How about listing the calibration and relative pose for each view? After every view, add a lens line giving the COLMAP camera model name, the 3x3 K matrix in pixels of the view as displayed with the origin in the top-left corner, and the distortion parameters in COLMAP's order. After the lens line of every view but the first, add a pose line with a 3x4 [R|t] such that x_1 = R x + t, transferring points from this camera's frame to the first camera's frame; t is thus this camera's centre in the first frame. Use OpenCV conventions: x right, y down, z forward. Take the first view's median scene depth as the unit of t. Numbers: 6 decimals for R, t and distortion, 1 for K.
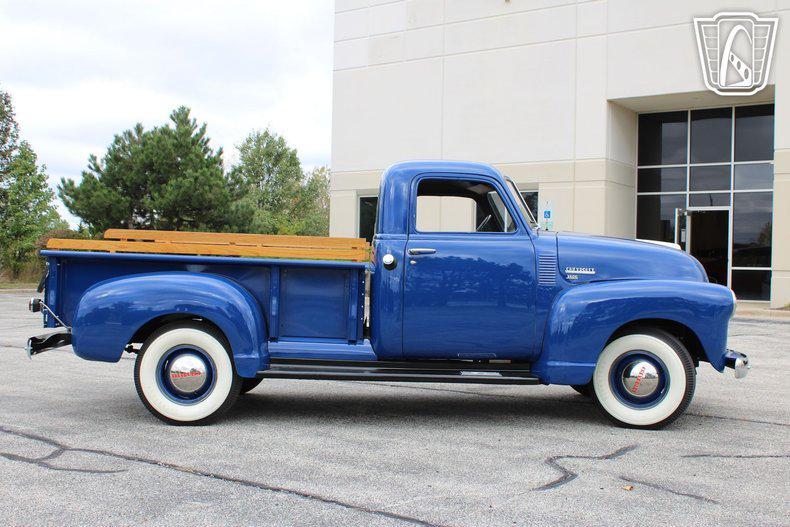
lens RADIAL K [[909.6, 0, 395.0], [0, 909.6, 263.5], [0, 0, 1]] dist [-0.080363, 0.033050]
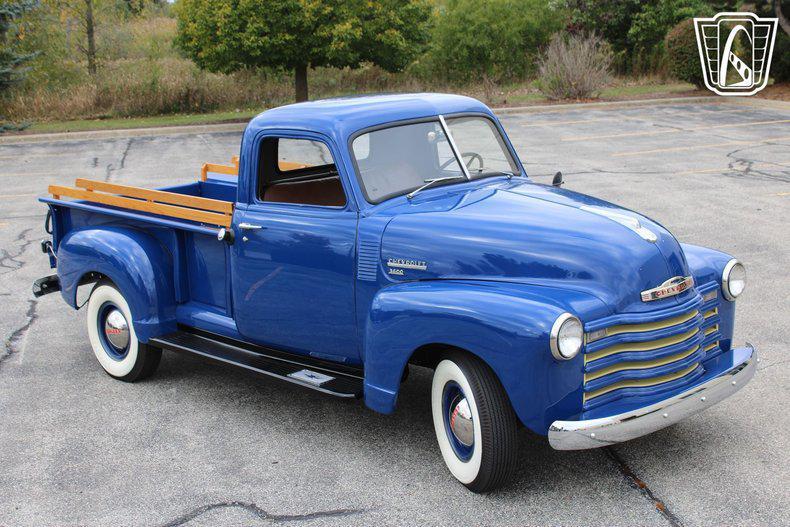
lens RADIAL K [[1166.6, 0, 395.0], [0, 1166.6, 263.5], [0, 0, 1]] dist [-0.047528, 0.018444]
pose [[0.705282, 0.097608, -0.702175, 0.280477], [0.047876, 0.981657, 0.184546, -0.054763], [0.707309, -0.163775, 0.687672, 0.107114]]
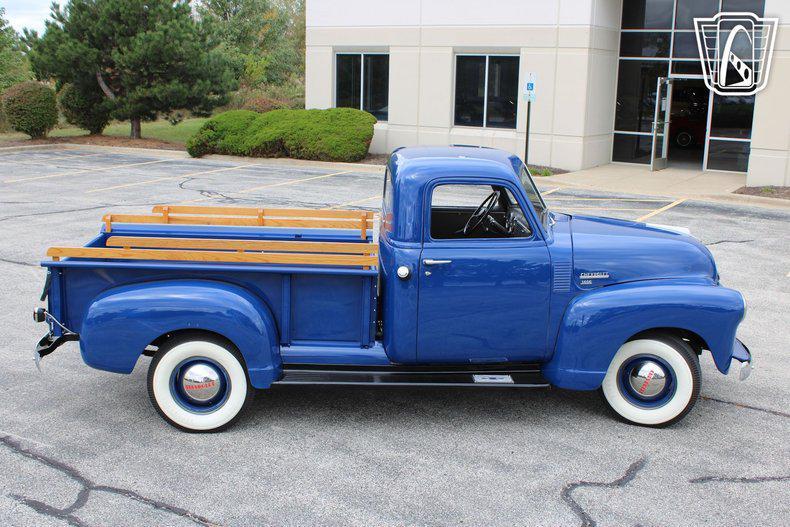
lens RADIAL K [[893.1, 0, 395.0], [0, 893.1, 263.5], [0, 0, 1]] dist [-0.079098, 0.057649]
pose [[0.999223, -0.005745, 0.038983, -0.016643], [-0.002740, 0.976791, 0.214177, -0.068510], [-0.039308, -0.214117, 0.976017, 0.019577]]
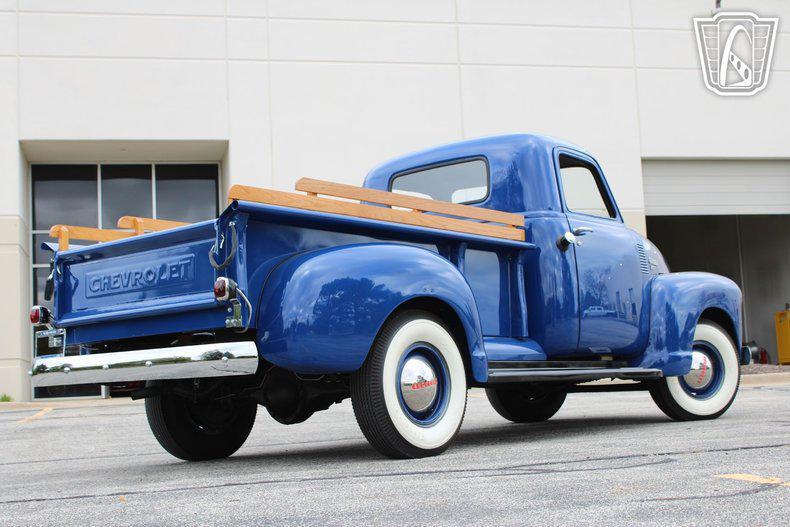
lens RADIAL K [[1166.6, 0, 395.0], [0, 1166.6, 263.5], [0, 0, 1]] dist [-0.047528, 0.018444]
pose [[0.674686, 0.030545, 0.737473, -0.298100], [0.057520, 0.993929, -0.093791, 0.035497], [-0.735860, 0.105699, 0.668833, 0.116944]]
